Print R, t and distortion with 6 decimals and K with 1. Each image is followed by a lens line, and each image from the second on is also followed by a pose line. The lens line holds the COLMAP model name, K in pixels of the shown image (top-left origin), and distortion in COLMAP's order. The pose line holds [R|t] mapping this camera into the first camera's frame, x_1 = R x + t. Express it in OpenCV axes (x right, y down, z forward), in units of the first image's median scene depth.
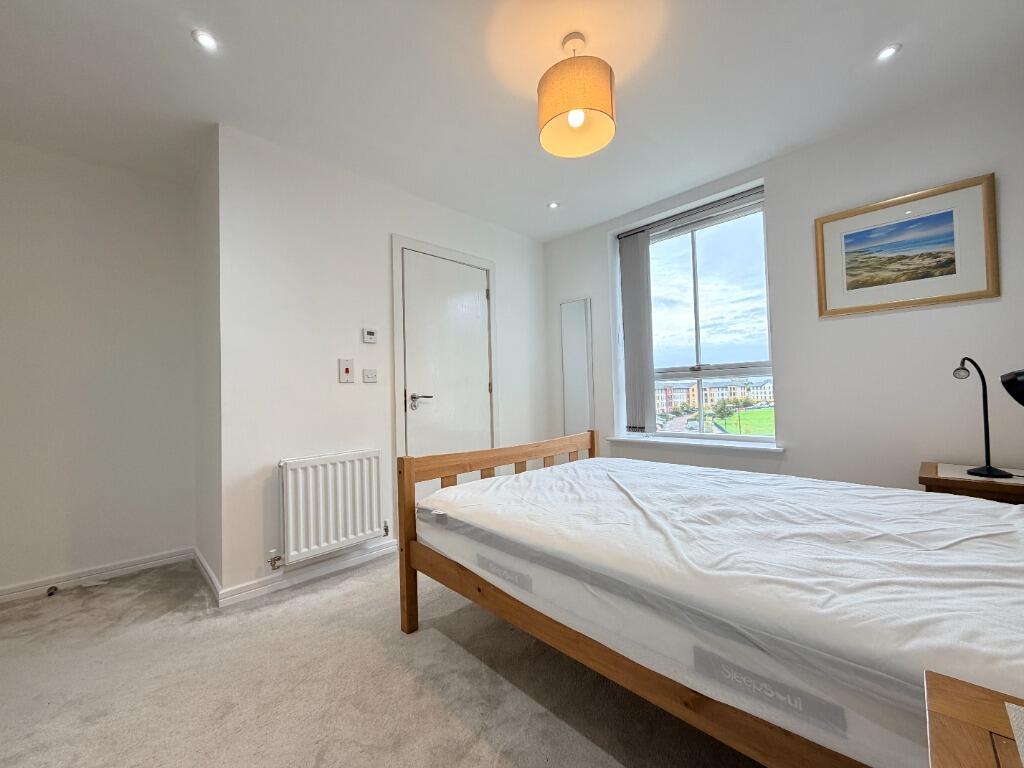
lens RADIAL K [[404.1, 0, 528.7], [0, 404.1, 382.2], [0, 0, 1]] dist [-0.008253, -0.000078]
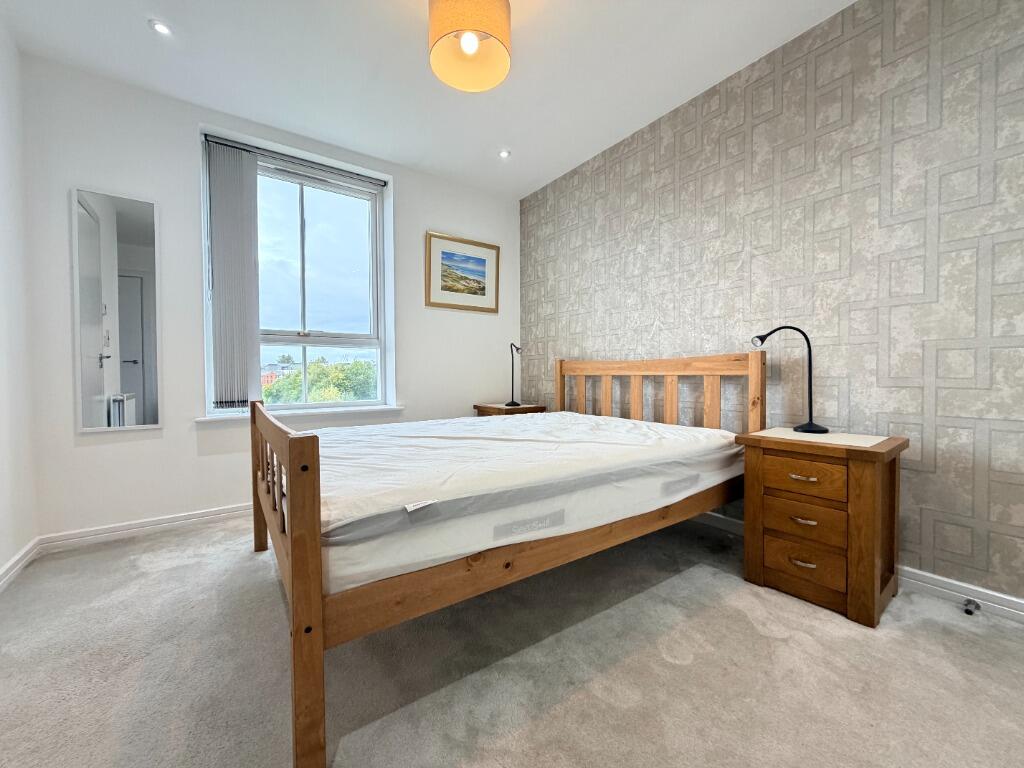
lens RADIAL K [[412.6, 0, 471.7], [0, 412.6, 384.1], [0, 0, 1]] dist [0.000484, 0.000052]
pose [[0.202614, 0.003535, 0.979252, -0.607666], [-0.026452, 0.999648, 0.001865, 0.096384], [-0.978901, -0.026281, 0.202636, 0.582239]]
